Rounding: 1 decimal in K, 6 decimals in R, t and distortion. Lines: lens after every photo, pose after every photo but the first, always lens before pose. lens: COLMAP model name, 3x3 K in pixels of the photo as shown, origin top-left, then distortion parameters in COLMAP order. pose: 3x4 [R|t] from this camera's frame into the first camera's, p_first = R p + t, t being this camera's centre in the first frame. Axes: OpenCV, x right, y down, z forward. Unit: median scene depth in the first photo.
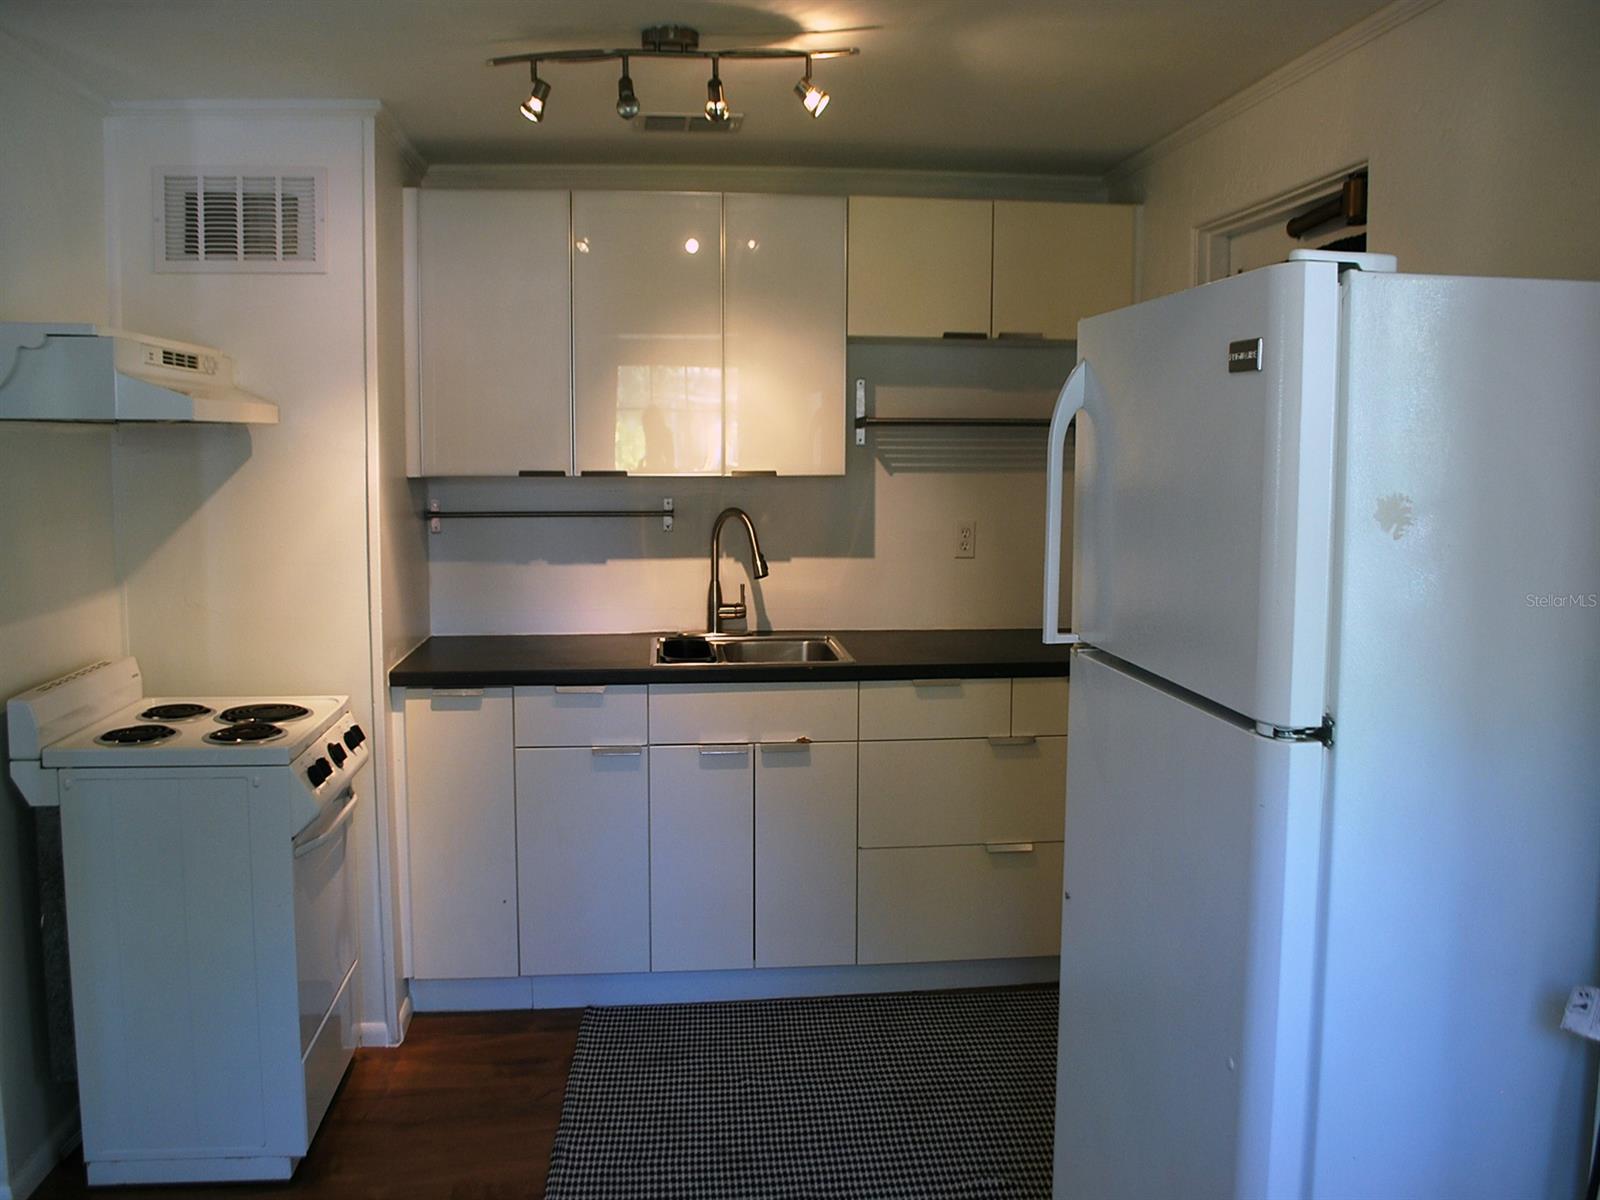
lens RADIAL K [[1273.8, 0, 800.0], [0, 1273.8, 600.0], [0, 0, 1]] dist [-0.053535, 0.006760]
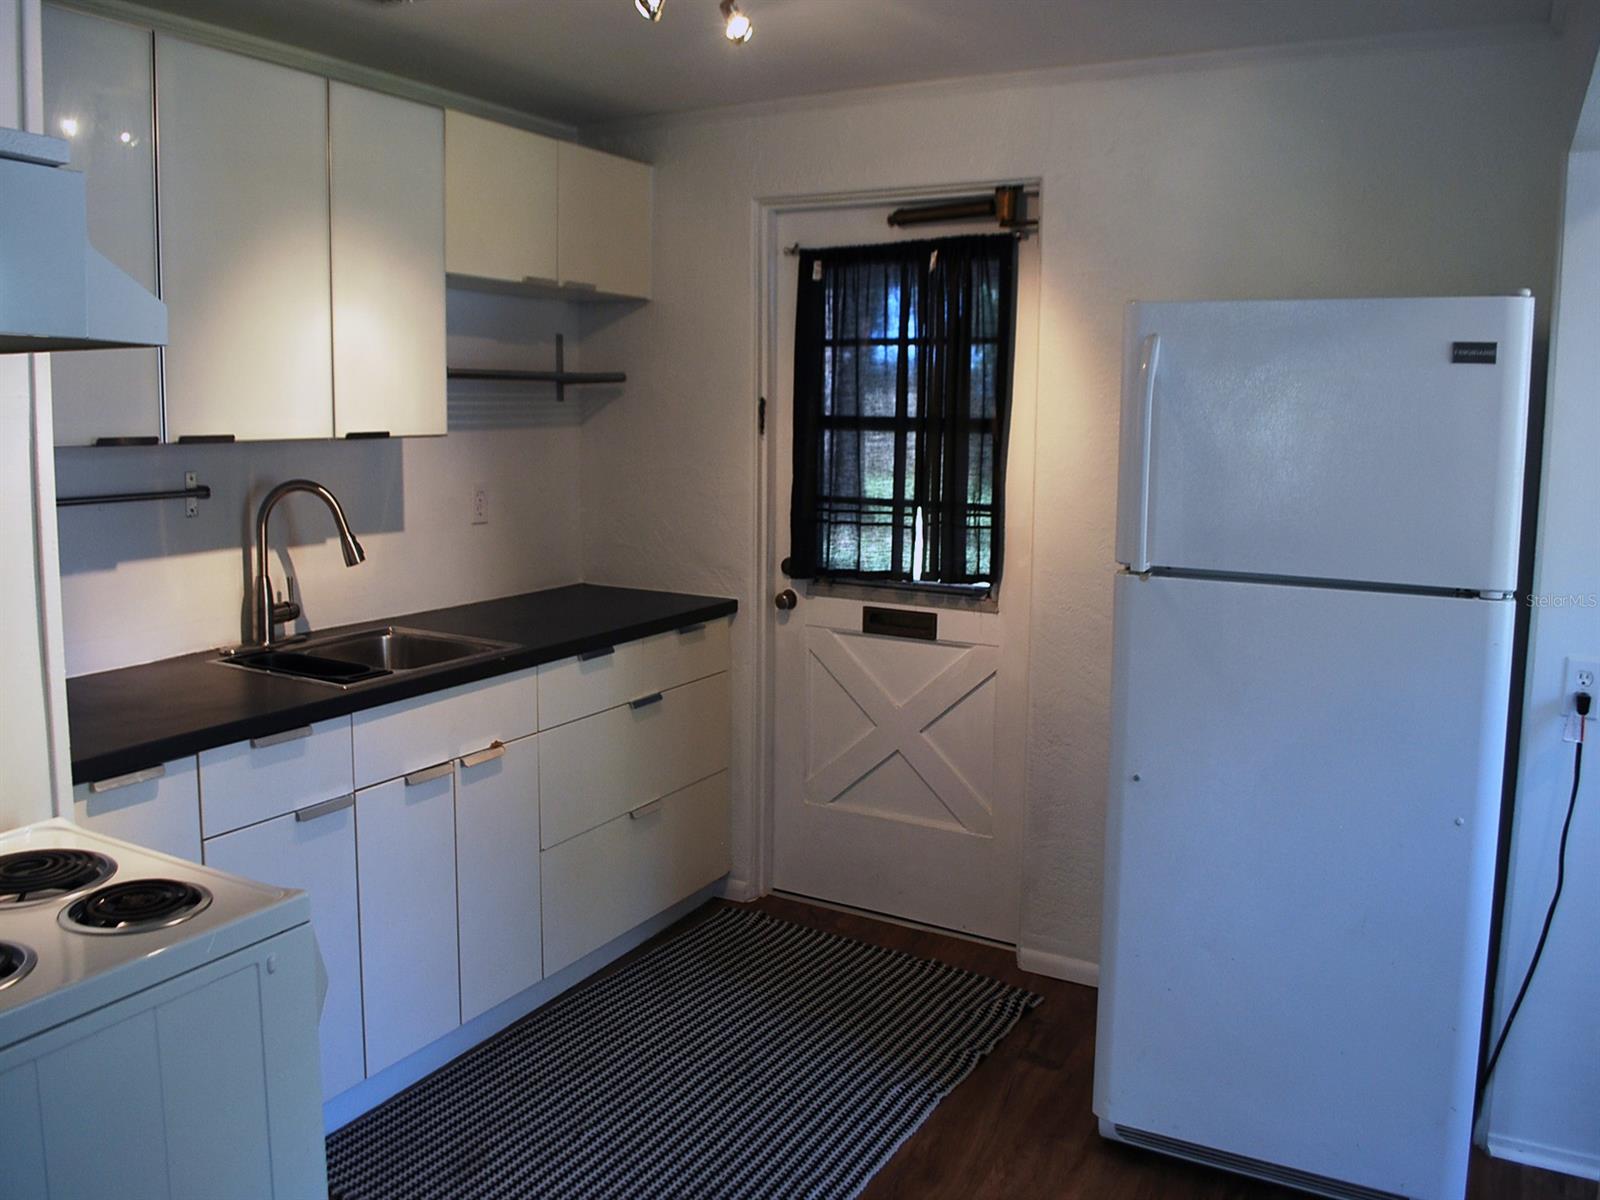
lens RADIAL K [[1273.8, 0, 800.0], [0, 1273.8, 600.0], [0, 0, 1]] dist [-0.053535, 0.006760]
pose [[0.572610, -0.120994, 0.810850, -0.548526], [0.089472, 0.992365, 0.084896, -0.040035], [-0.814931, 0.023936, 0.579063, 0.321563]]
